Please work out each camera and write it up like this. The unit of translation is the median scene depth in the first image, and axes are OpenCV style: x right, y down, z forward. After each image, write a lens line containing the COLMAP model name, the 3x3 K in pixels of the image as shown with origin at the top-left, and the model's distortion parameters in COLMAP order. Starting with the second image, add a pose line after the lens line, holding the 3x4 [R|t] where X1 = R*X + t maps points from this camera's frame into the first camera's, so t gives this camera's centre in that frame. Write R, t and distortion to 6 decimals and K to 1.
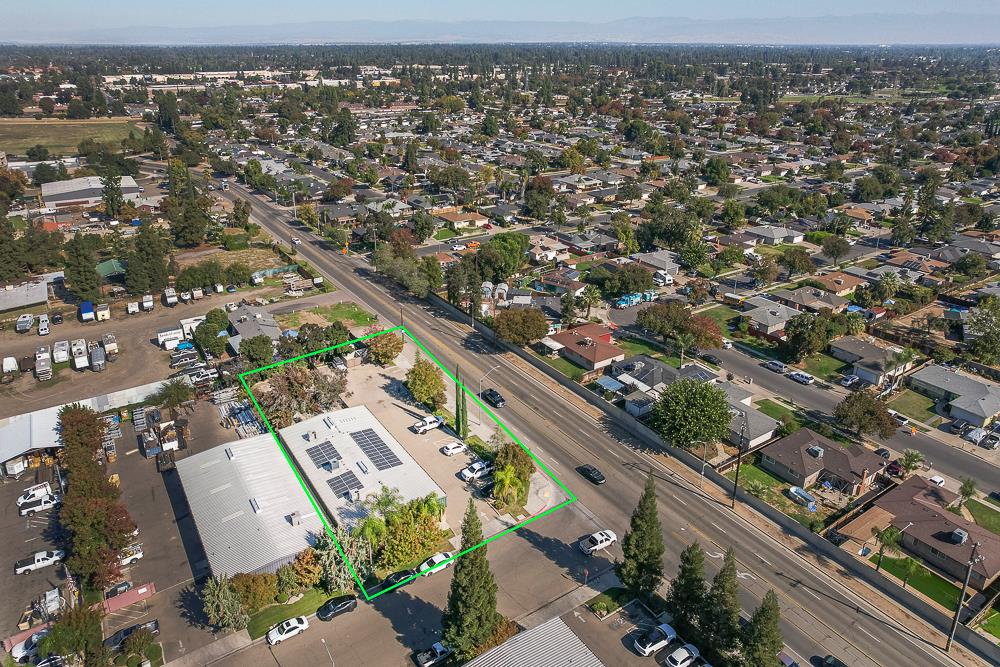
lens RADIAL K [[653.4, 0, 496.6], [0, 653.4, 331.2], [0, 0, 1]] dist [-0.020749, 0.001488]
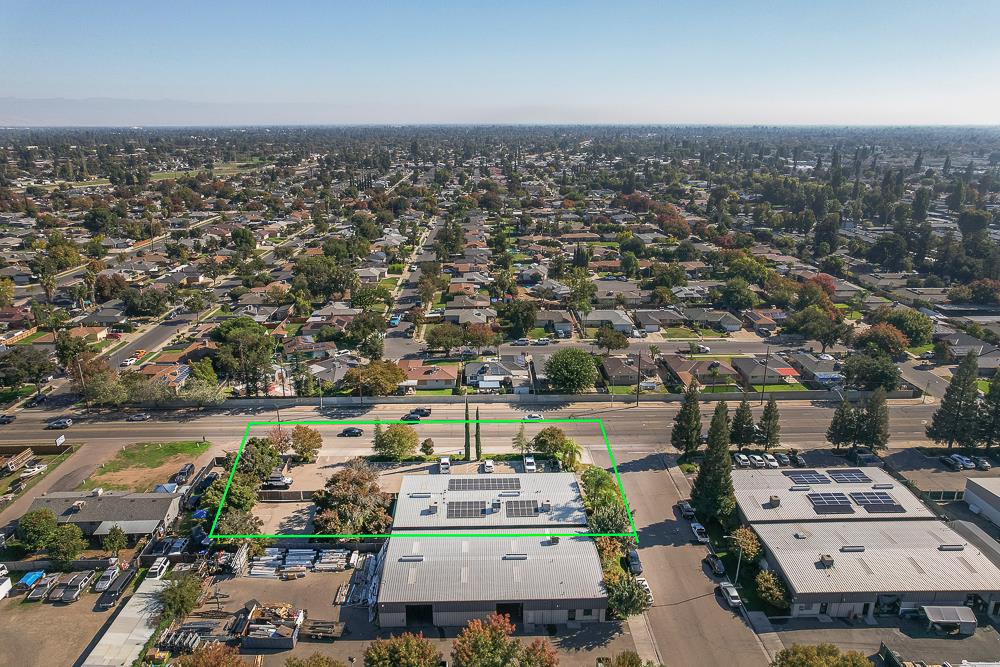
lens RADIAL K [[647.4, 0, 509.4], [0, 647.4, 333.1], [0, 0, 1]] dist [-0.020108, 0.001015]
pose [[0.519253, -0.272289, 0.810083, -0.623529], [0.354786, 0.931027, 0.085528, -0.081679], [-0.777498, 0.242996, 0.580043, 0.193575]]
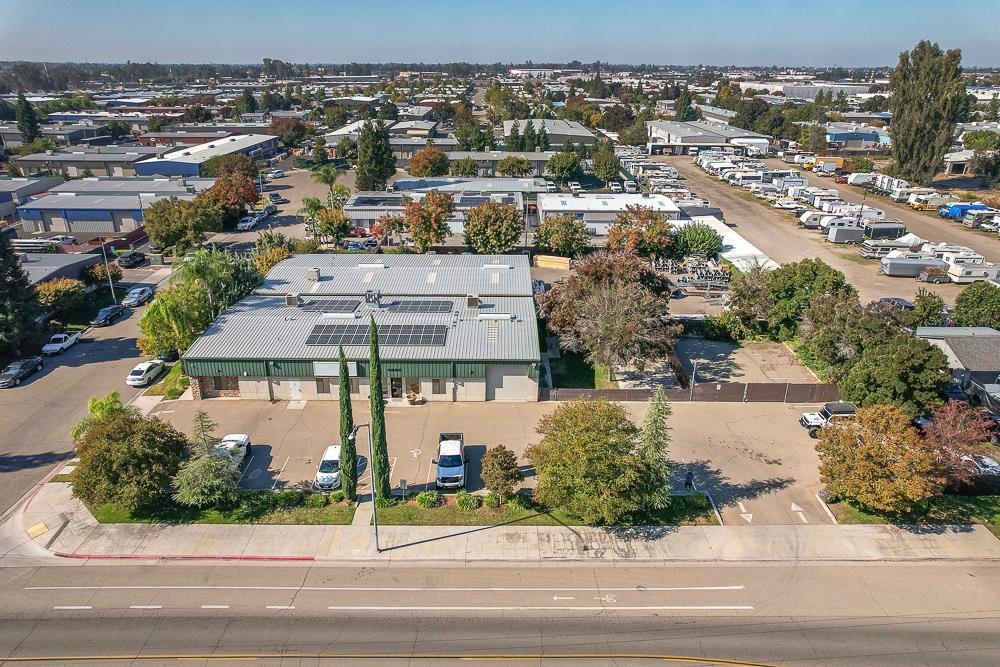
lens RADIAL K [[653.4, 0, 496.6], [0, 653.4, 331.2], [0, 0, 1]] dist [-0.020749, 0.001488]
pose [[-0.556960, 0.308311, -0.771194, 0.121900], [-0.353851, 0.751968, 0.556178, -0.108995], [0.751388, 0.582657, -0.309720, 0.813207]]
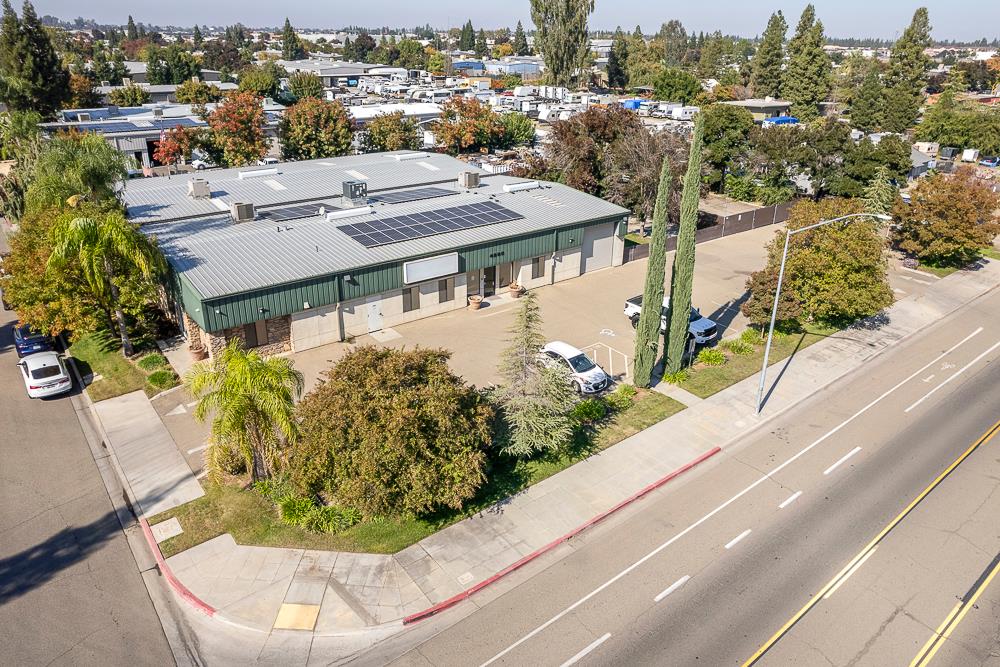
lens RADIAL K [[682.4, 0, 500.0], [0, 682.4, 333.5], [0, 0, 1]] dist [-0.046143, 0.000548]
pose [[0.085863, 0.400691, -0.912181, 0.148763], [-0.430987, 0.840403, 0.328593, 0.054471], [0.898264, 0.364924, 0.244853, 0.625200]]
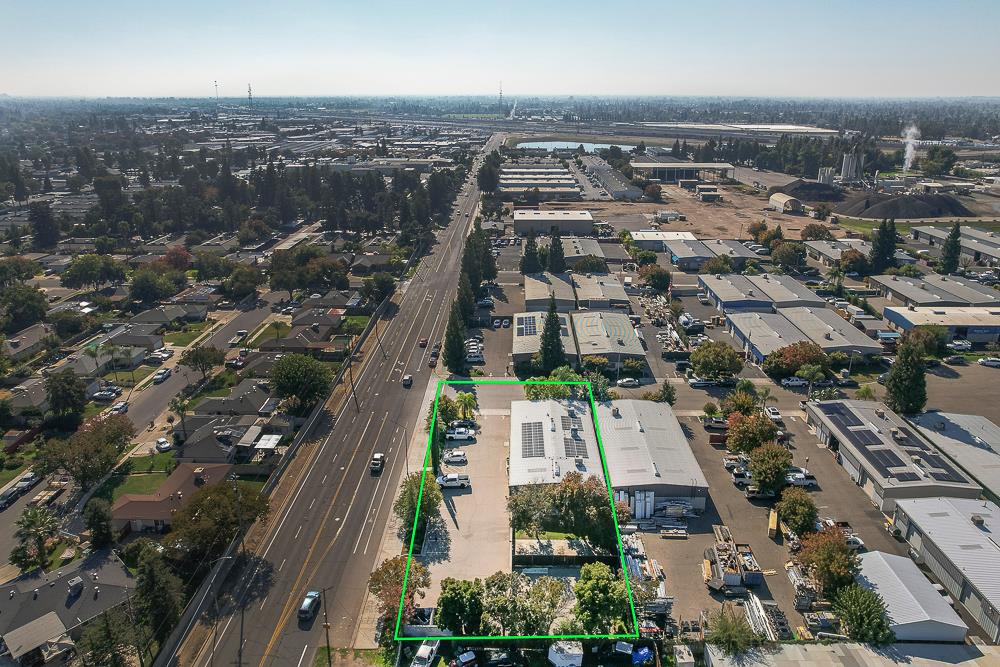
lens RADIAL K [[647.4, 0, 509.4], [0, 647.4, 333.1], [0, 0, 1]] dist [-0.020108, 0.001015]
pose [[-0.826371, -0.202672, 0.525390, -0.455922], [0.228748, 0.731732, 0.642061, -0.437386], [-0.514572, 0.650763, -0.558321, 0.992297]]
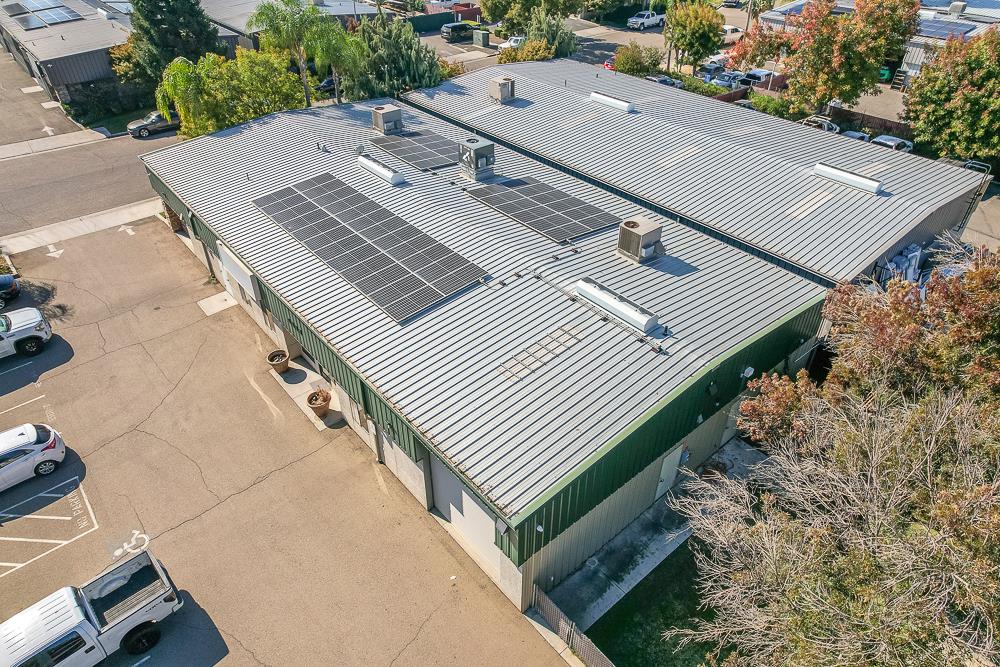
lens RADIAL K [[641.9, 0, 529.7], [0, 641.9, 286.4], [0, 0, 1]] dist [-0.005198, -0.000240]
pose [[-0.988236, 0.065589, -0.138155, -0.140482], [-0.082376, 0.532831, 0.842202, -0.013330], [0.128852, 0.843676, -0.521160, 0.751811]]
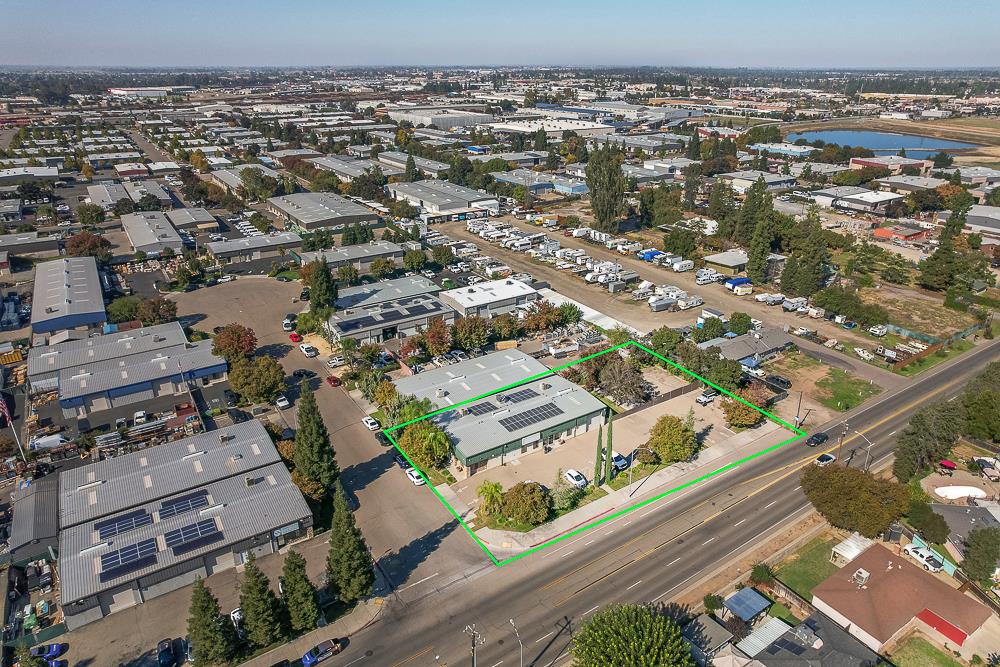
lens RADIAL K [[647.4, 0, 509.4], [0, 647.4, 333.1], [0, 0, 1]] dist [-0.020108, 0.001015]
pose [[-0.001320, 0.385221, -0.922823, 0.511315], [-0.413428, 0.840055, 0.351261, -0.204999], [0.910536, 0.381985, 0.158153, 0.479223]]
